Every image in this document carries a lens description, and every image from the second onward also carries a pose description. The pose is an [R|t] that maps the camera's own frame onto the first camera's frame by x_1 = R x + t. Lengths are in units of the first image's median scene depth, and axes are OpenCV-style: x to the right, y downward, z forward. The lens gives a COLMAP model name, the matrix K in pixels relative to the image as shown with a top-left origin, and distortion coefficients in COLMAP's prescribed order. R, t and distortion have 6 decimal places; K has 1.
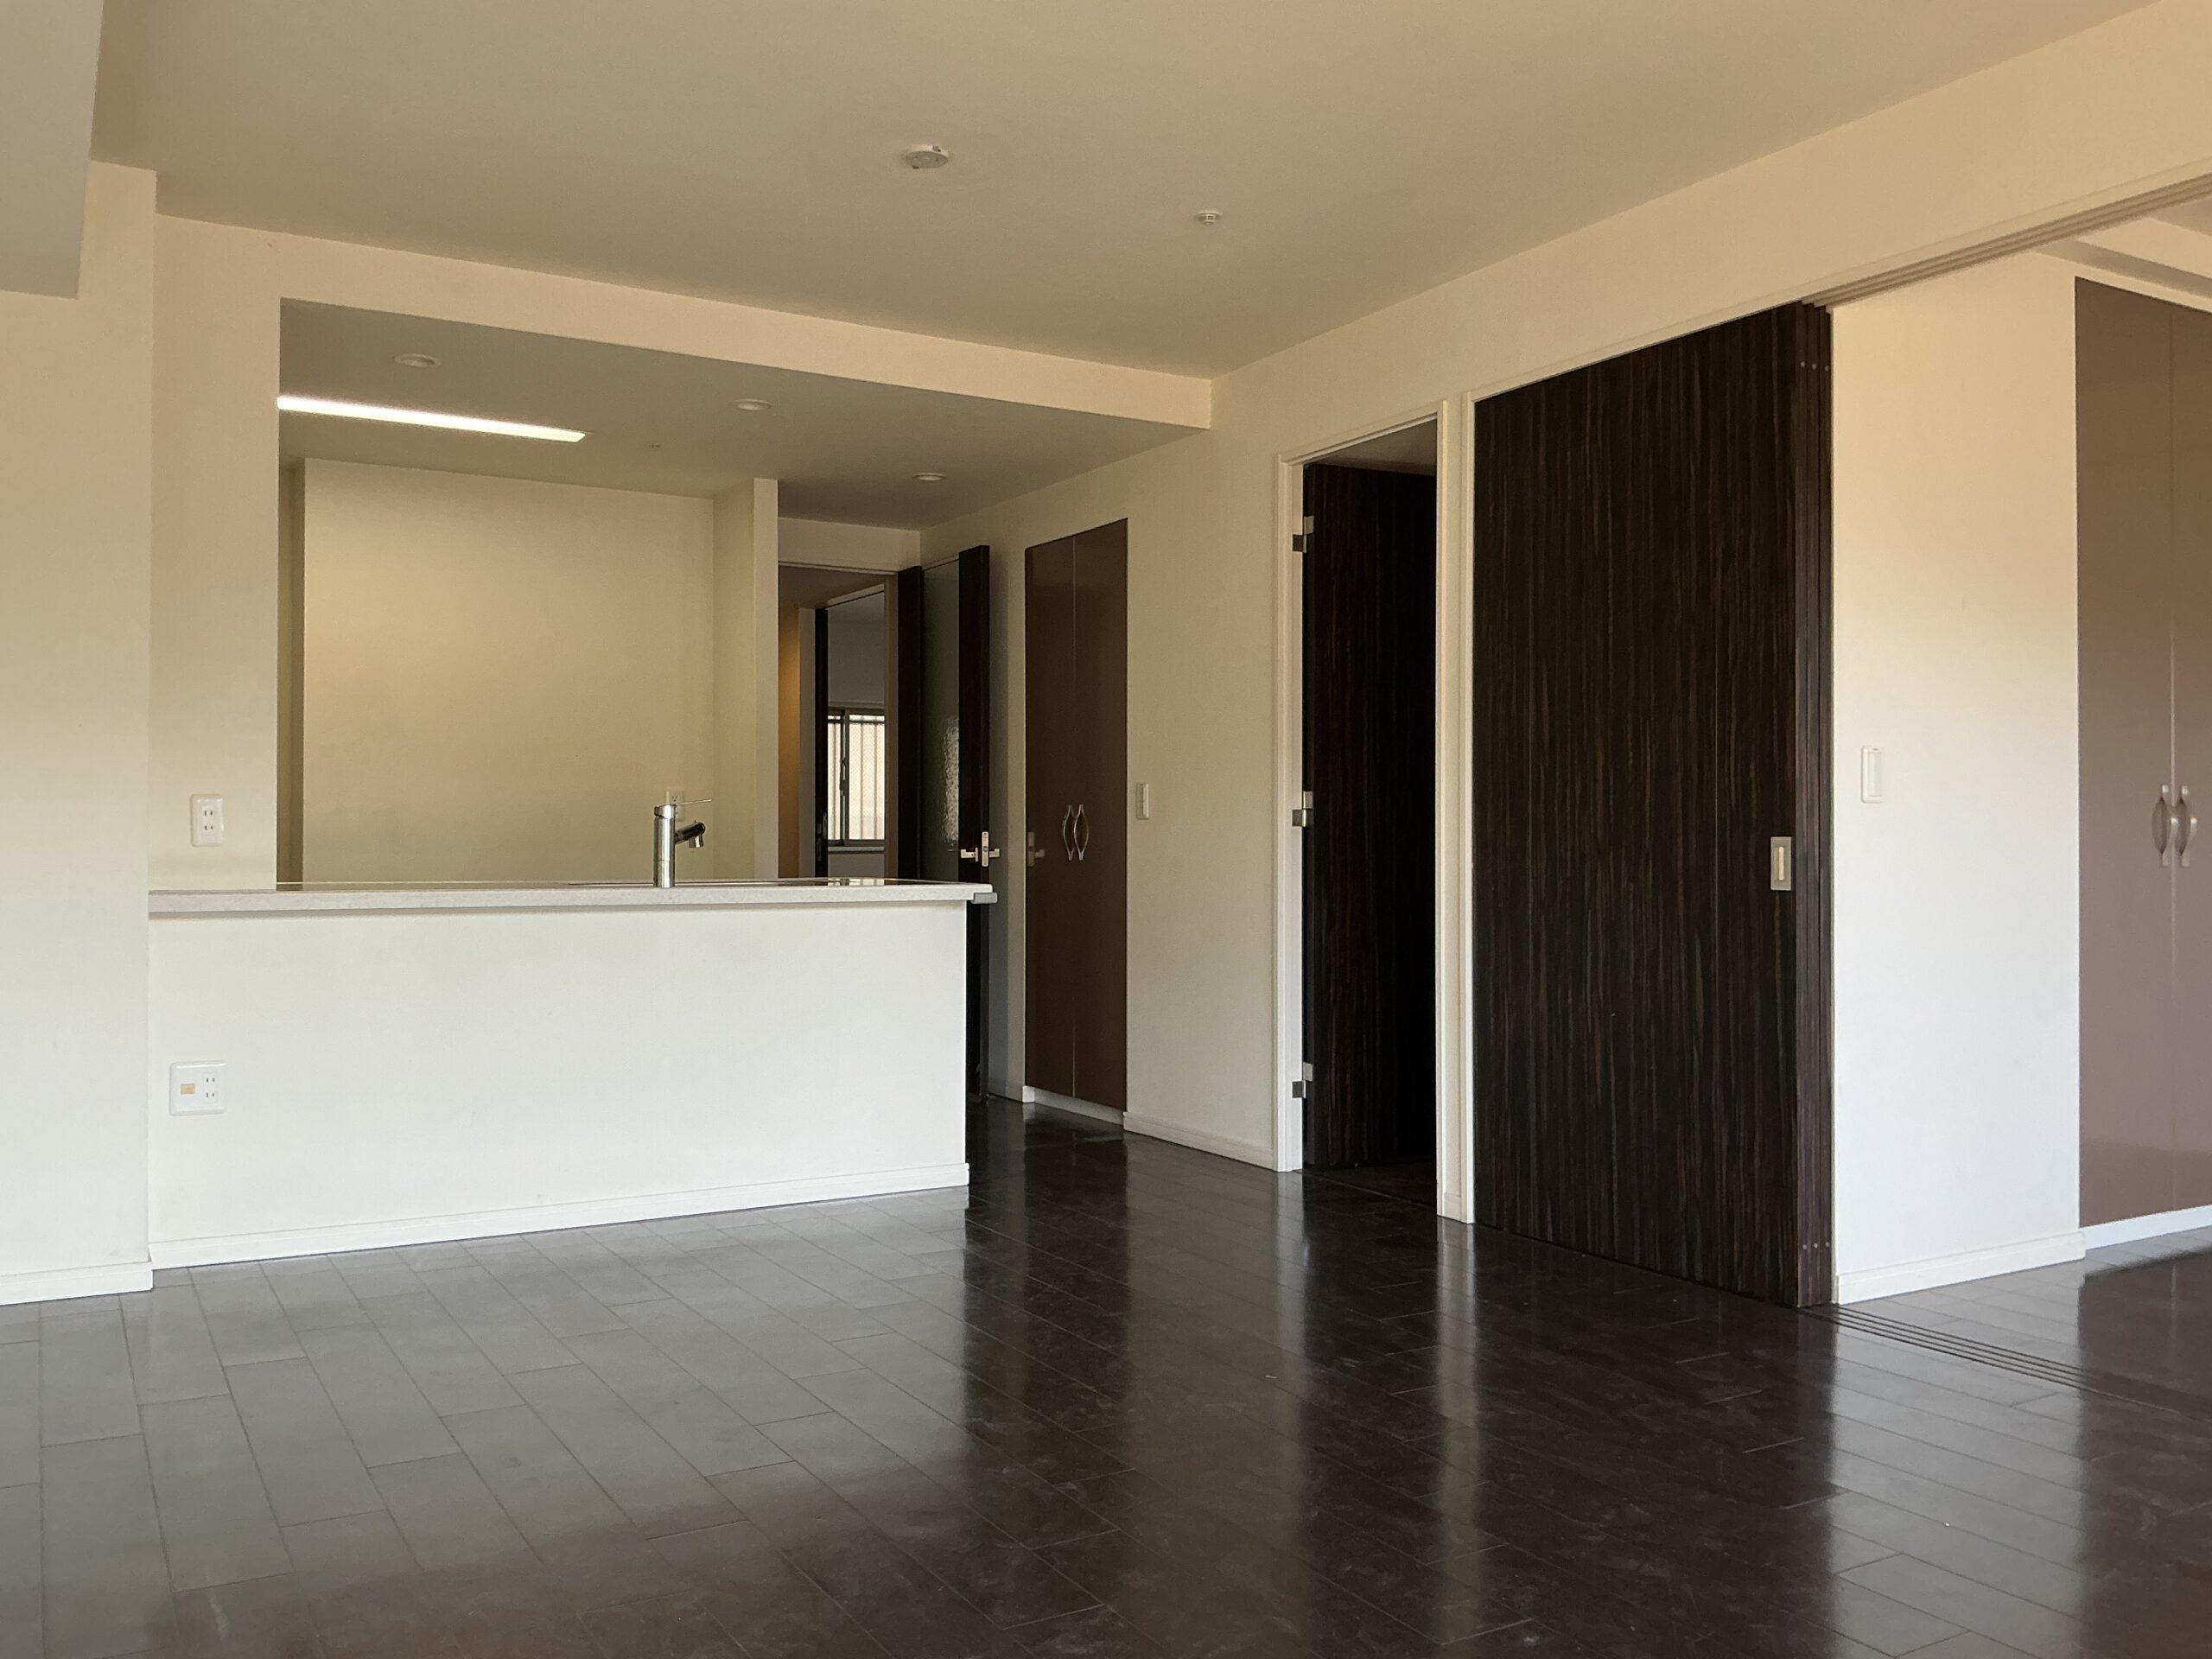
lens RADIAL K [[1809.6, 0, 1106.0], [0, 1809.6, 829.5], [0, 0, 1]] dist [0.137928, -0.284650]
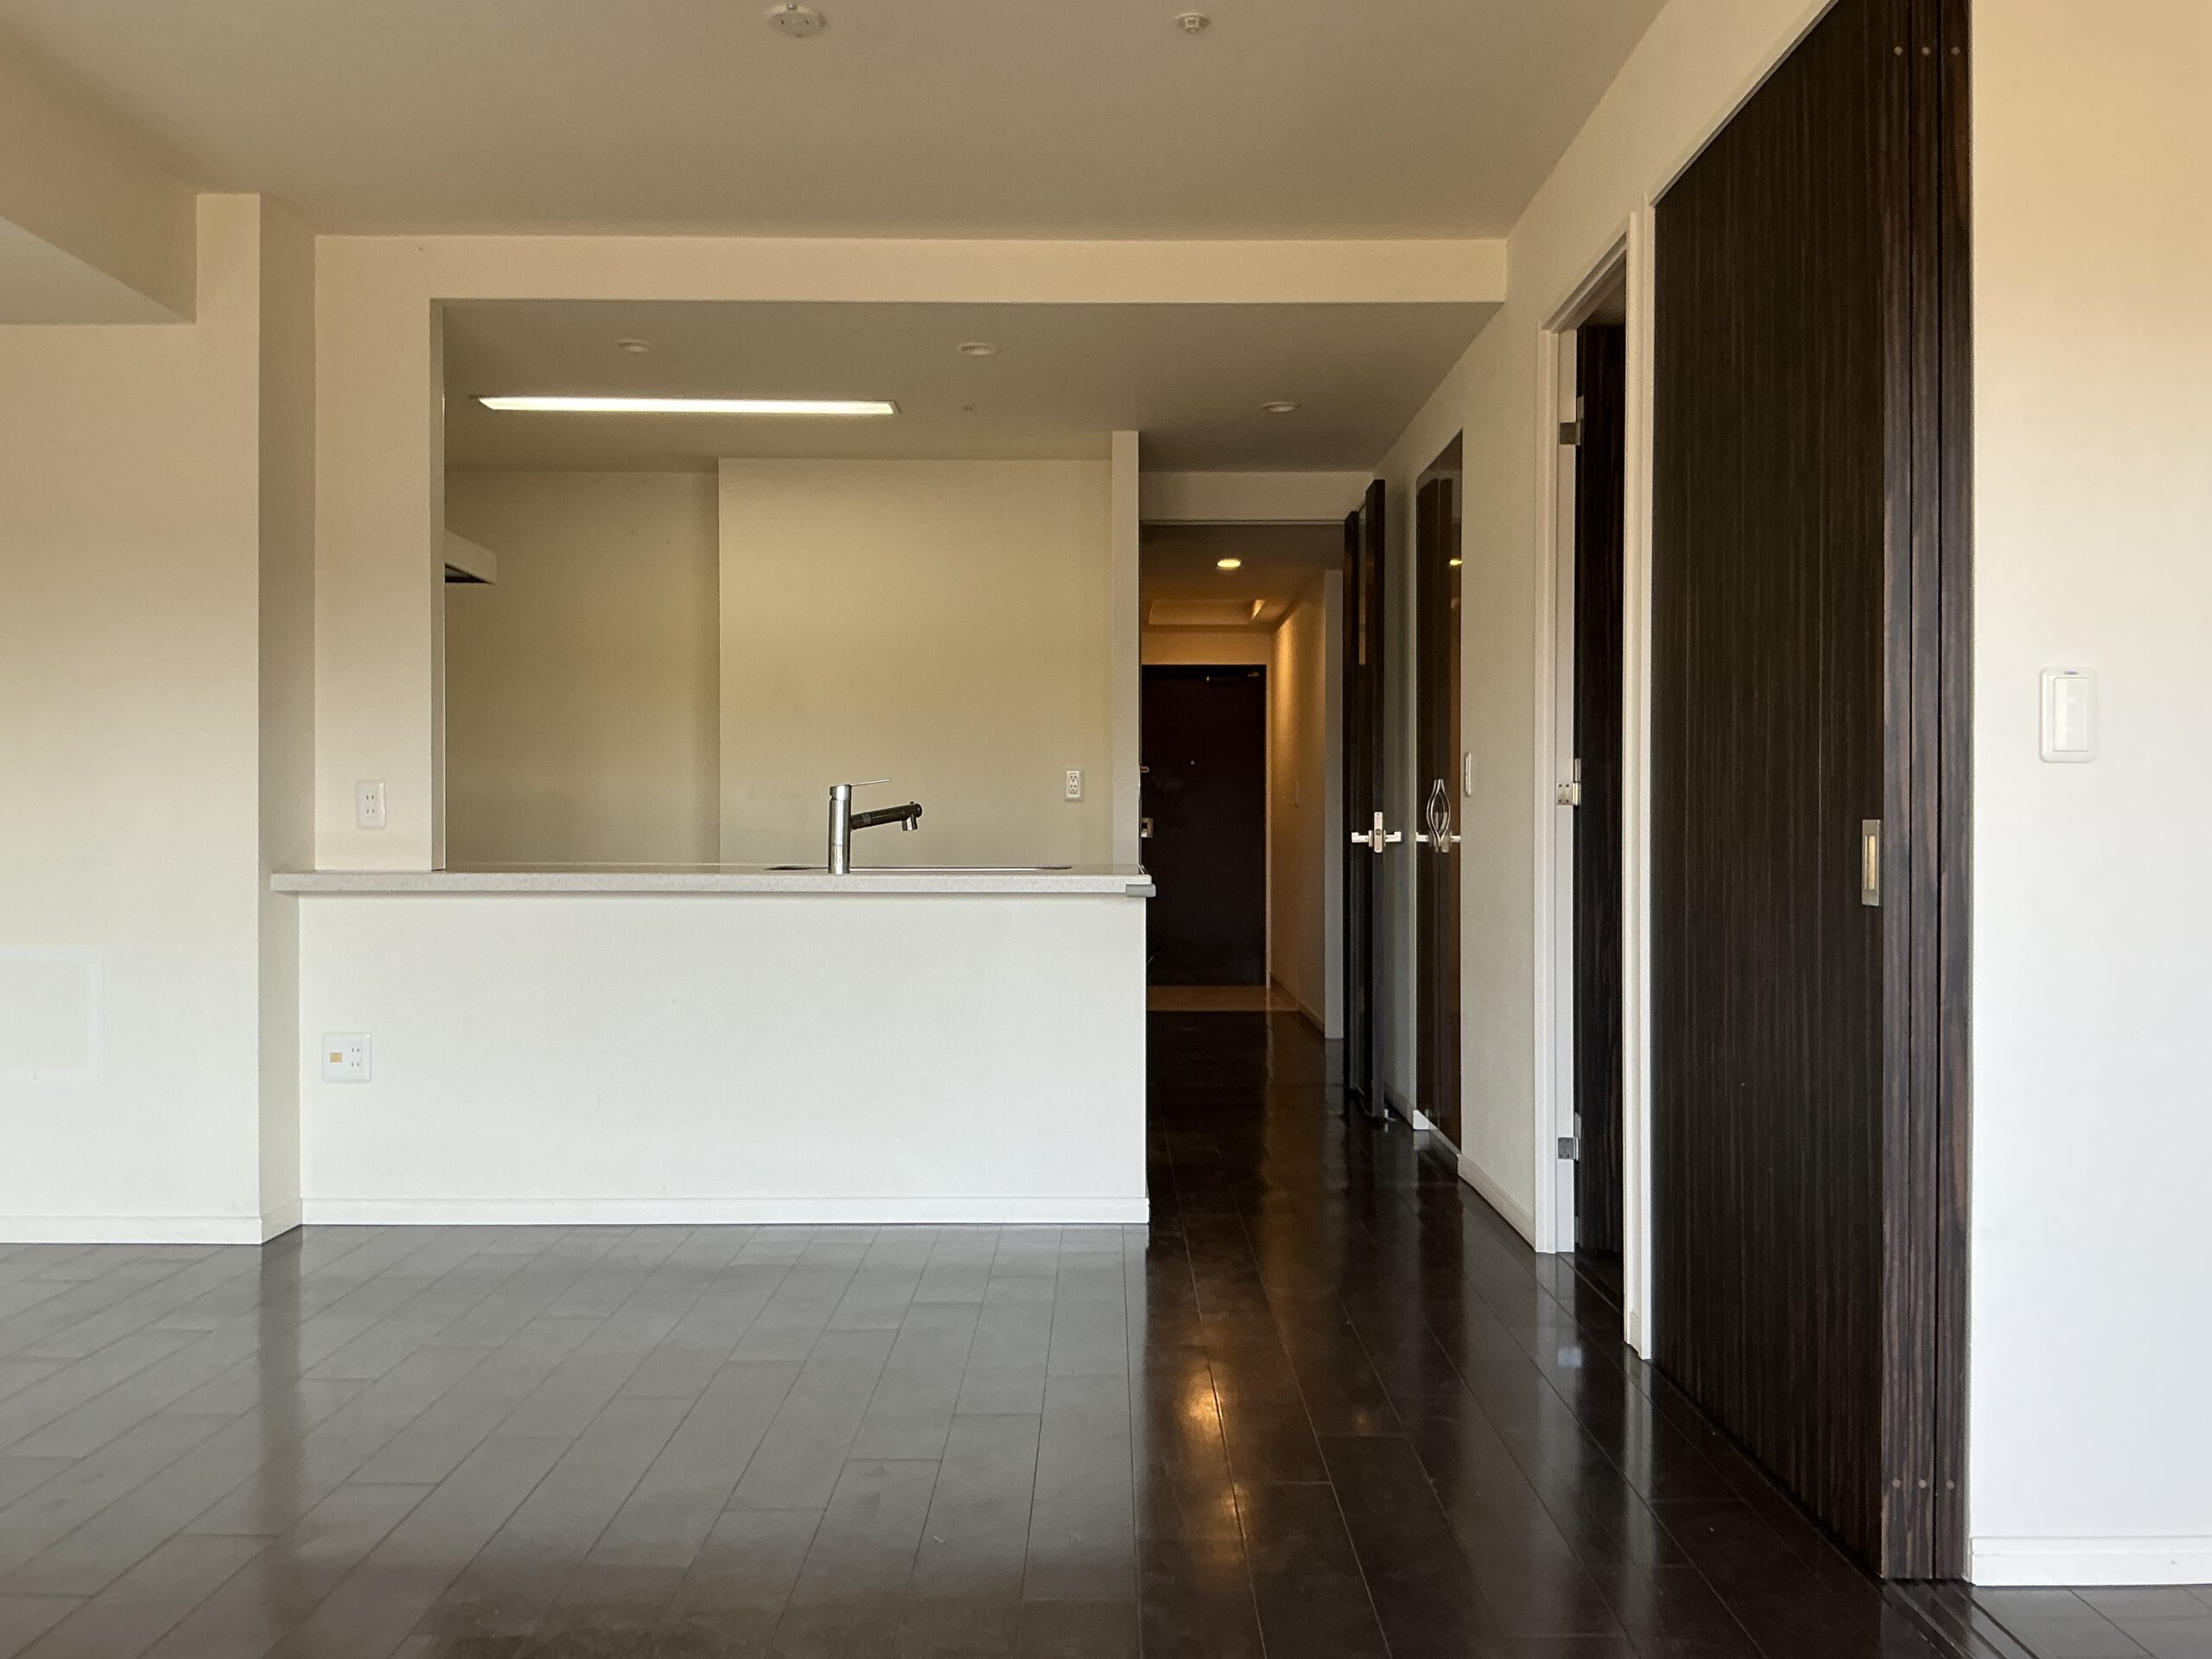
lens RADIAL K [[1809.6, 0, 1106.0], [0, 1809.6, 829.5], [0, 0, 1]] dist [0.137928, -0.284650]
pose [[0.864632, 0.001930, -0.502402, 0.347559], [0.003918, 0.999936, 0.010585, -0.000166], [0.502391, -0.011121, 0.864569, 0.253520]]
